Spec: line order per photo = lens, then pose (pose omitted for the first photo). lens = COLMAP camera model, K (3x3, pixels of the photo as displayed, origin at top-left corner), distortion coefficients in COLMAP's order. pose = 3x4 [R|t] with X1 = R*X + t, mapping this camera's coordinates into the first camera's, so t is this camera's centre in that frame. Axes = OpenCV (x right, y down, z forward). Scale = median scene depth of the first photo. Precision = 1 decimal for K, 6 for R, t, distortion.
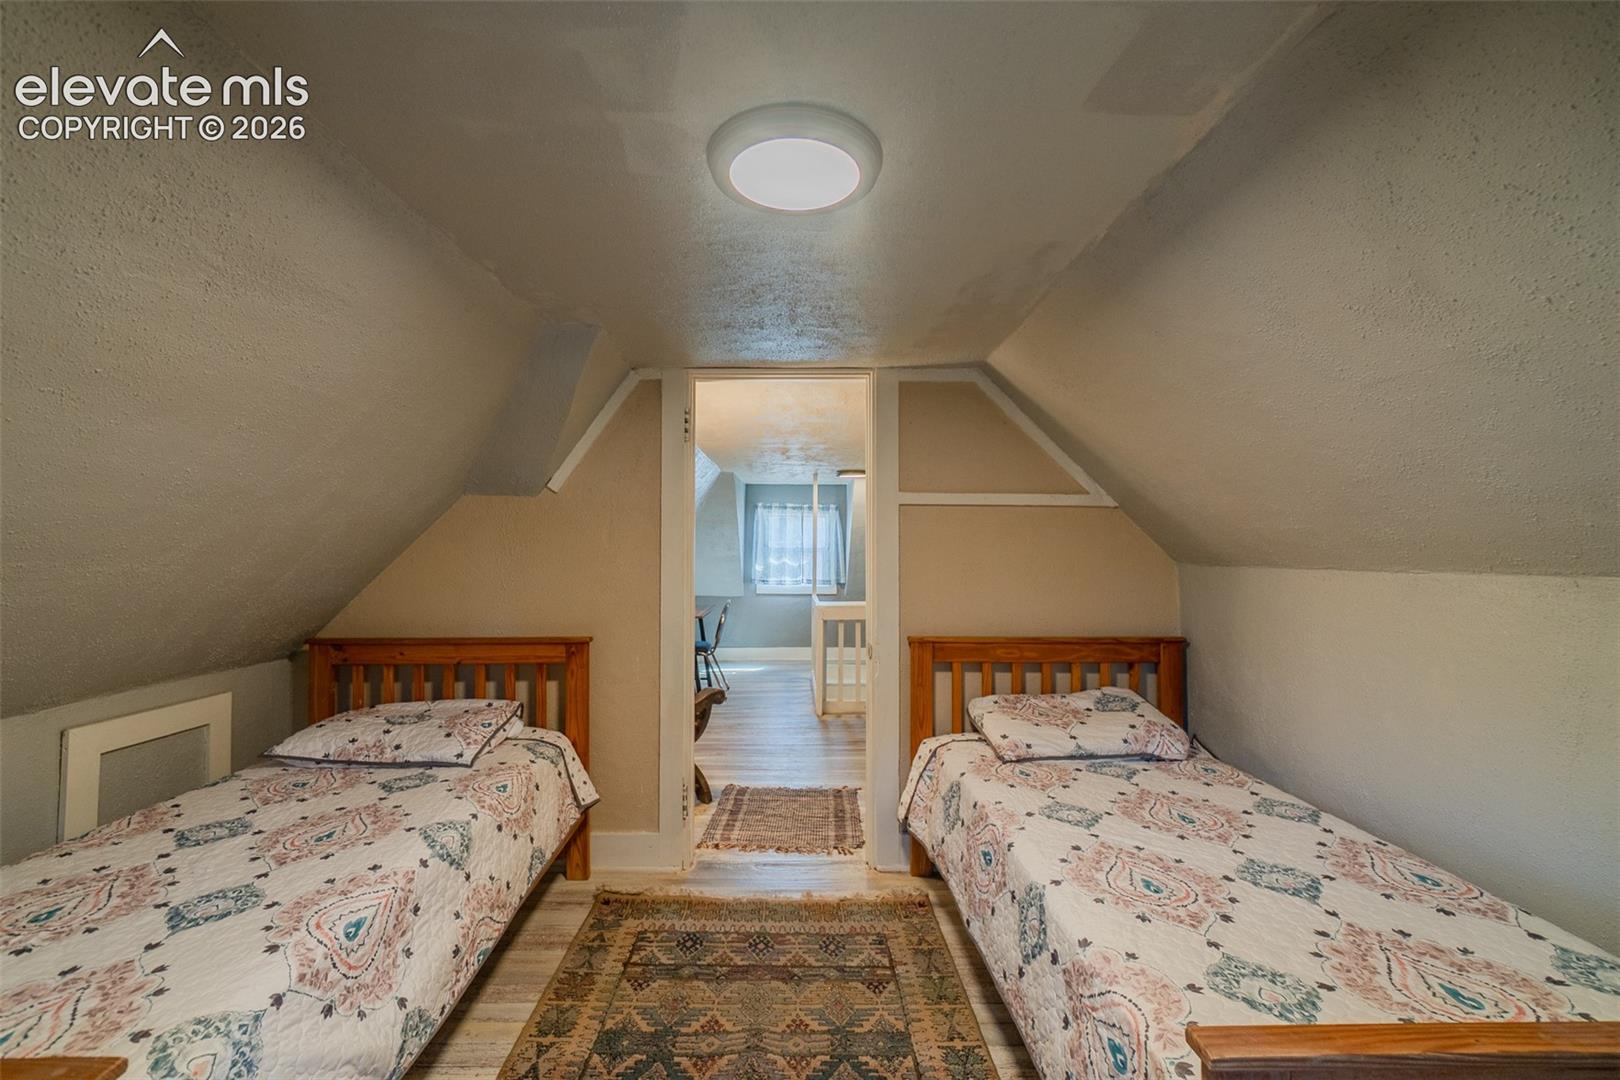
lens RADIAL K [[699.2, 0, 811.2], [0, 699.2, 538.2], [0, 0, 1]] dist [-0.008959, 0.004129]
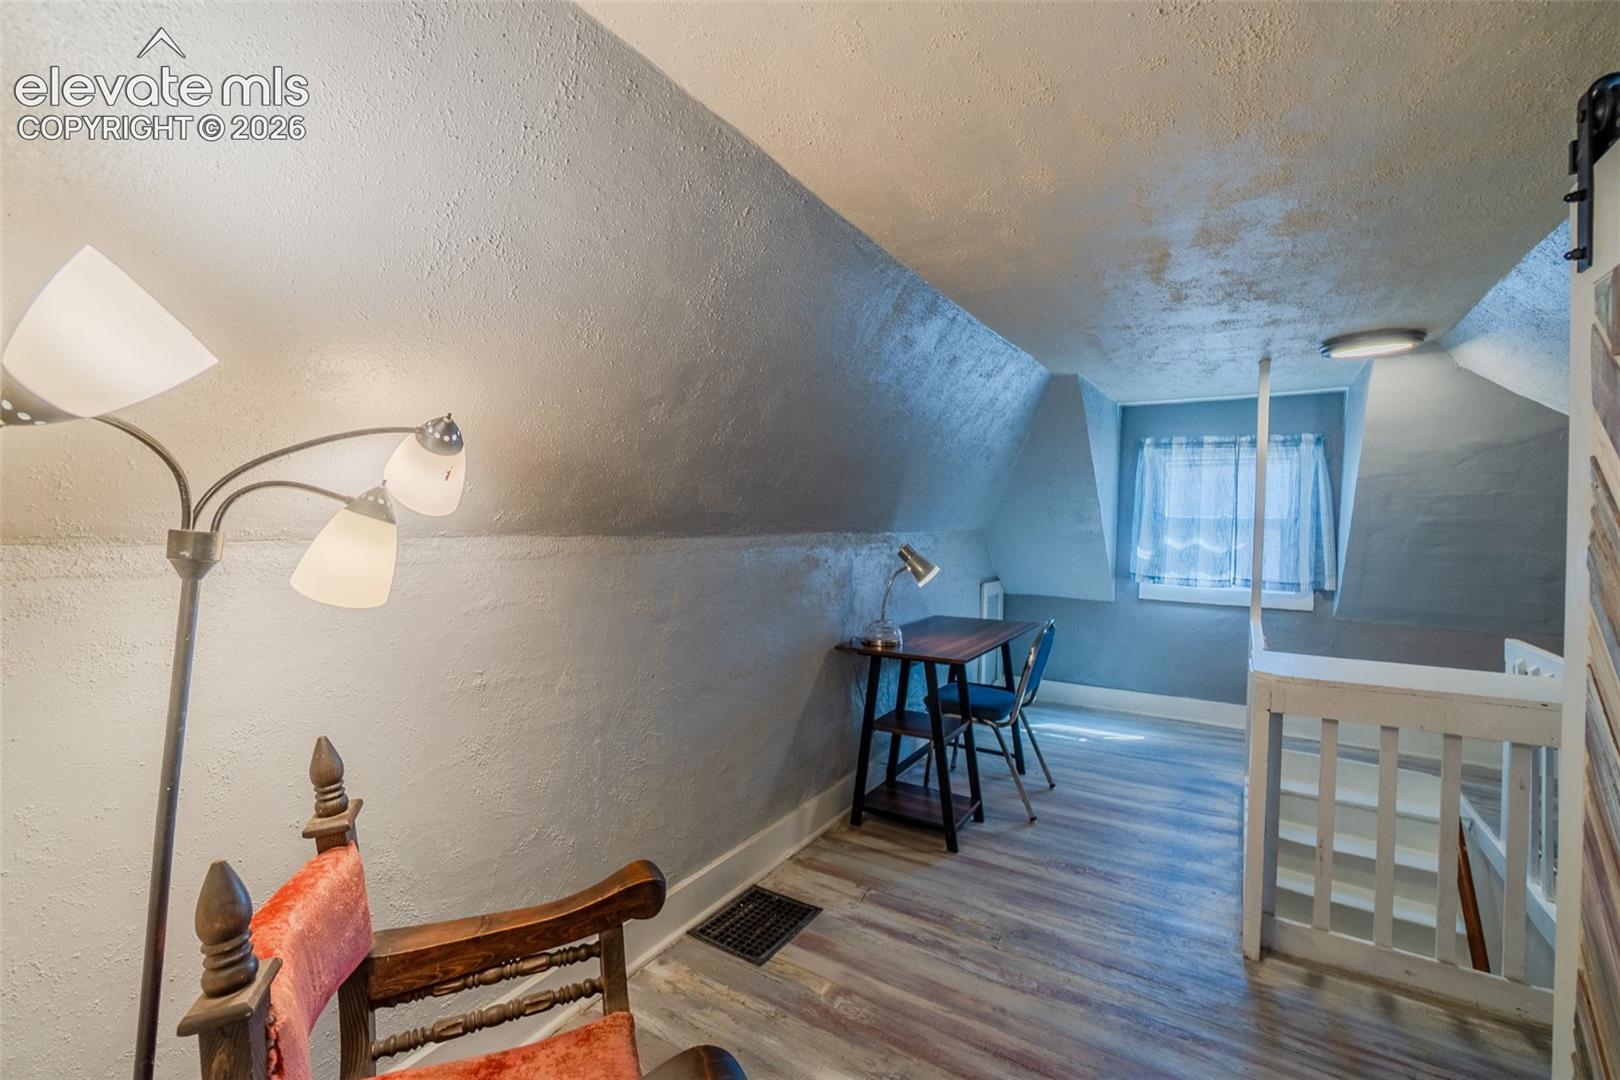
lens RADIAL K [[699.2, 0, 796.9], [0, 699.2, 536.9], [0, 0, 1]] dist [-0.008959, 0.004129]
pose [[0.826266, 0.021025, -0.562888, 0.010695], [0.002142, 0.999179, 0.040466, 0.005453], [0.563277, -0.034641, 0.825542, 0.377732]]
